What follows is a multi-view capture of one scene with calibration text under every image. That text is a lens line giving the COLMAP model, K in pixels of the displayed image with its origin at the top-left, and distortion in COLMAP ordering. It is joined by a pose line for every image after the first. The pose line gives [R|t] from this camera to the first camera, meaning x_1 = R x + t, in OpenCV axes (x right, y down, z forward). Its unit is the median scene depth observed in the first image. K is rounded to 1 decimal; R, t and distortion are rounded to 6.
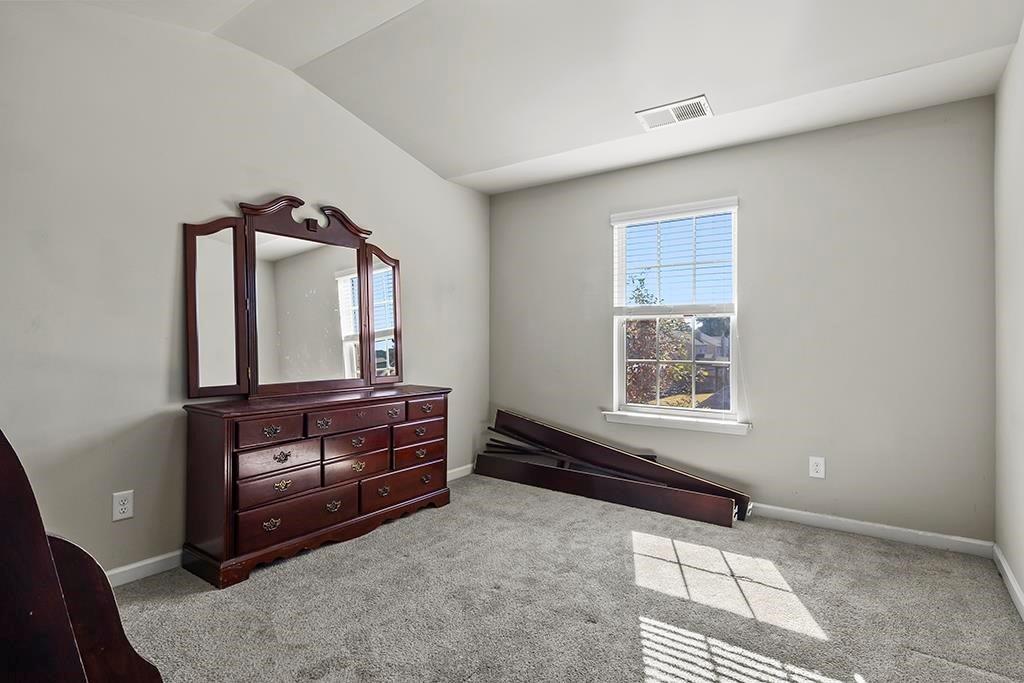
lens RADIAL K [[528.0, 0, 509.2], [0, 528.0, 345.9], [0, 0, 1]] dist [0.002718, 0.000172]
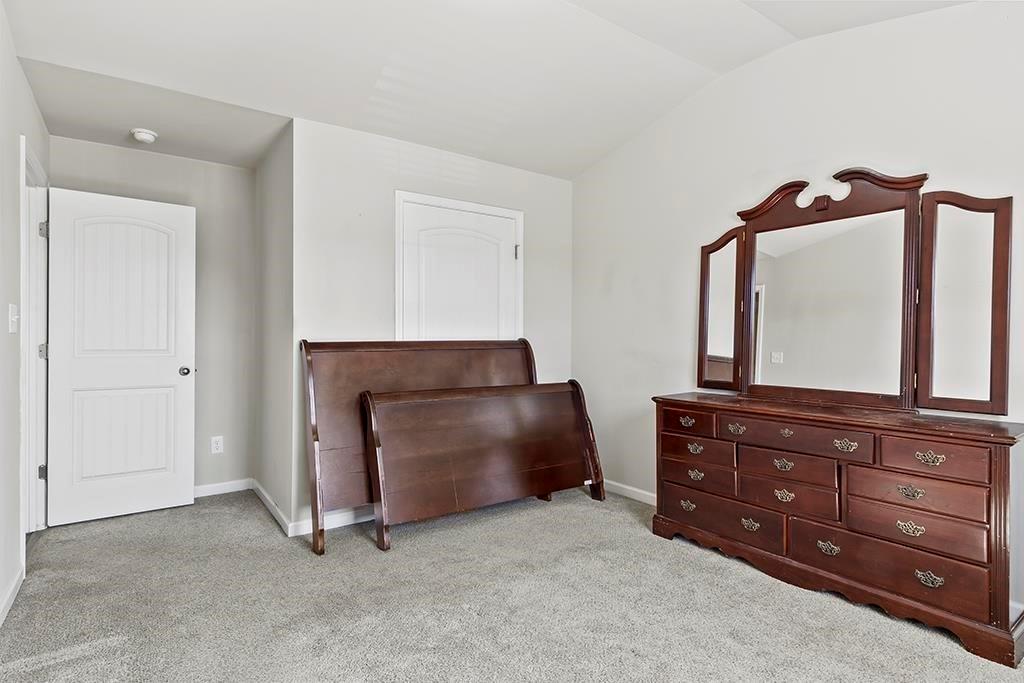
lens RADIAL K [[528.0, 0, 509.2], [0, 528.0, 345.9], [0, 0, 1]] dist [0.002718, 0.000172]
pose [[-0.320902, 0.007562, -0.947082, 0.582527], [-0.017508, 0.999750, 0.013915, -0.005399], [0.946951, 0.021047, -0.320689, 0.798185]]
